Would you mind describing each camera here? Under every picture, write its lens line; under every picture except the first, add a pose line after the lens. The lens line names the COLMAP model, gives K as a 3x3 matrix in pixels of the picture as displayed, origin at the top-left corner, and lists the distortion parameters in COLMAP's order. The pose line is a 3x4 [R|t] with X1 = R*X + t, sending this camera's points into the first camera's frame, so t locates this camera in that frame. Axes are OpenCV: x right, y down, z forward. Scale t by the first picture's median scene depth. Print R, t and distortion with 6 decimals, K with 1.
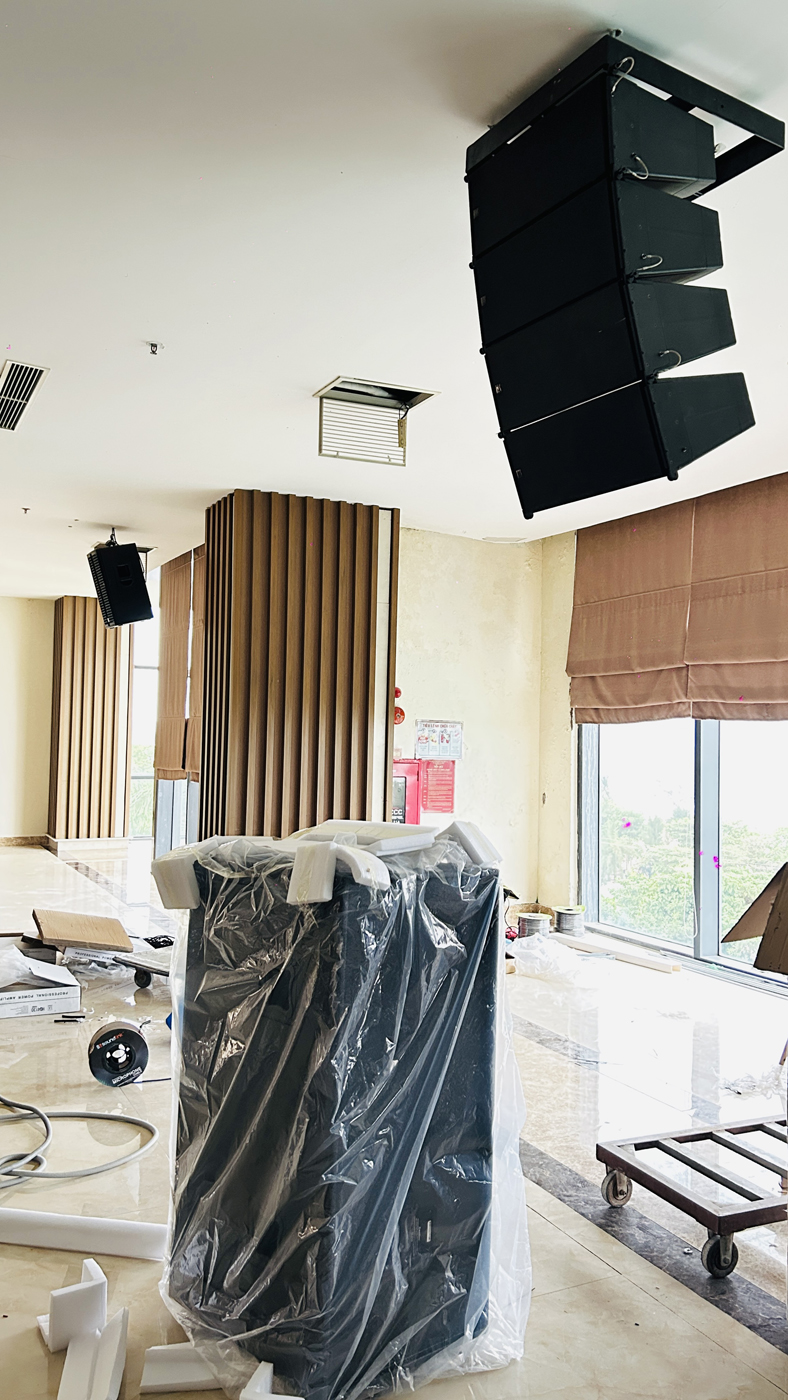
lens RADIAL K [[1030.0, 0, 394.0], [0, 1030.0, 700.0], [0, 0, 1]] dist [0.073066, -0.087384]
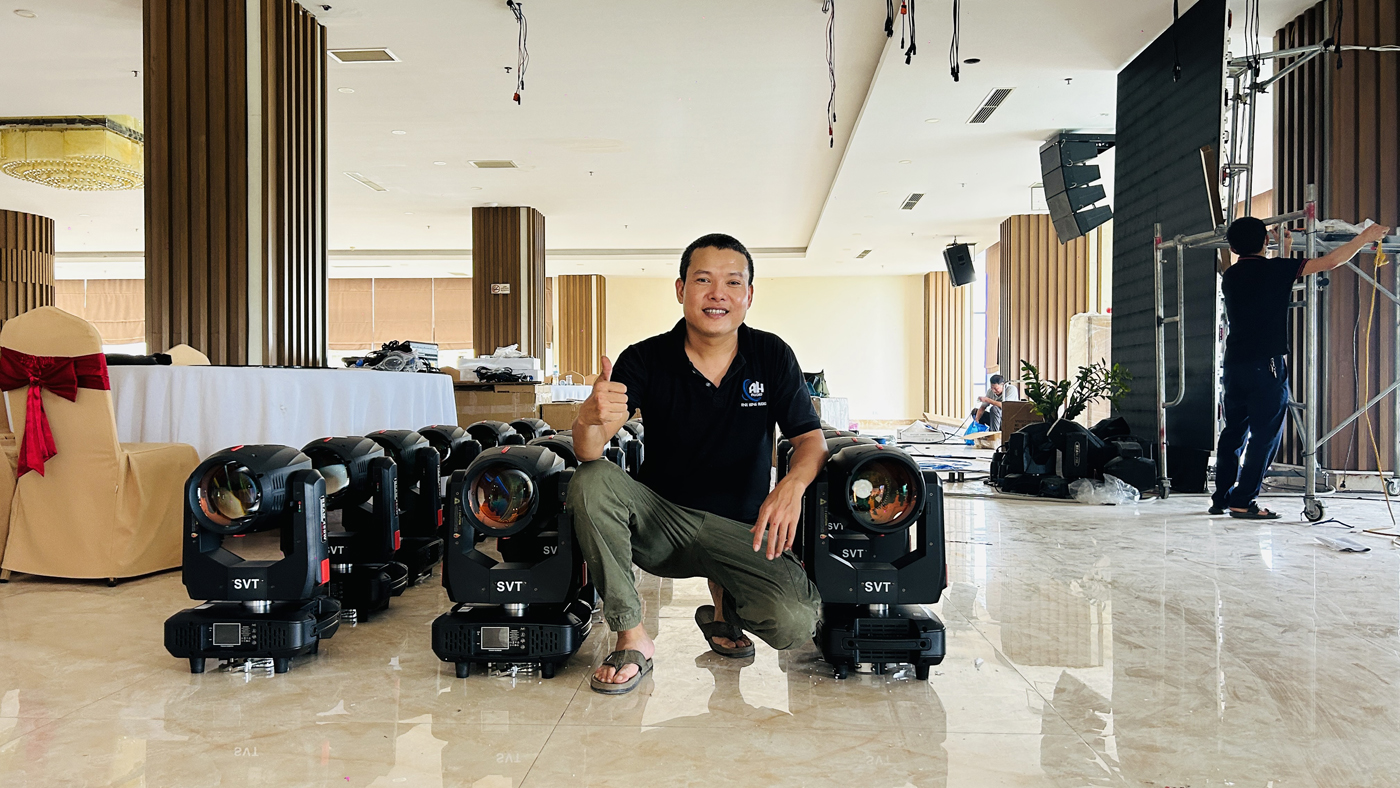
lens RADIAL K [[1030.0, 0, 700.0], [0, 1030.0, 394.0], [0, 0, 1]] dist [0.073066, -0.087384]
pose [[0.864966, -0.026269, -0.501143, 0.285547], [0.040337, 0.999037, 0.017252, 0.077374], [0.500207, -0.035137, 0.865193, -0.944441]]
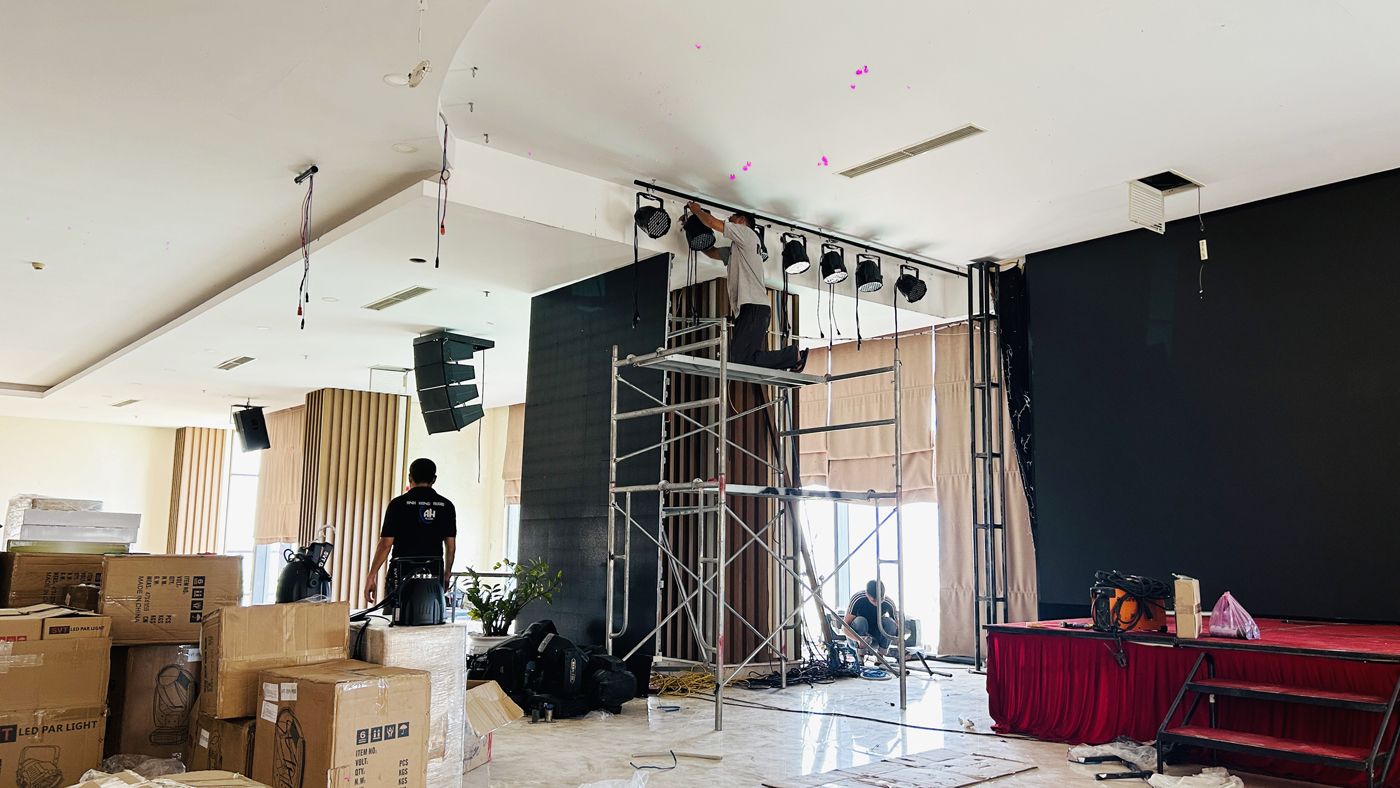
lens RADIAL K [[1030.0, 0, 700.0], [0, 1030.0, 394.0], [0, 0, 1]] dist [0.073066, -0.087384]
pose [[0.970952, 0.022380, 0.238227, 0.063189], [0.003434, 0.994210, -0.107396, 0.025321], [-0.239251, 0.105095, 0.965253, -0.957553]]
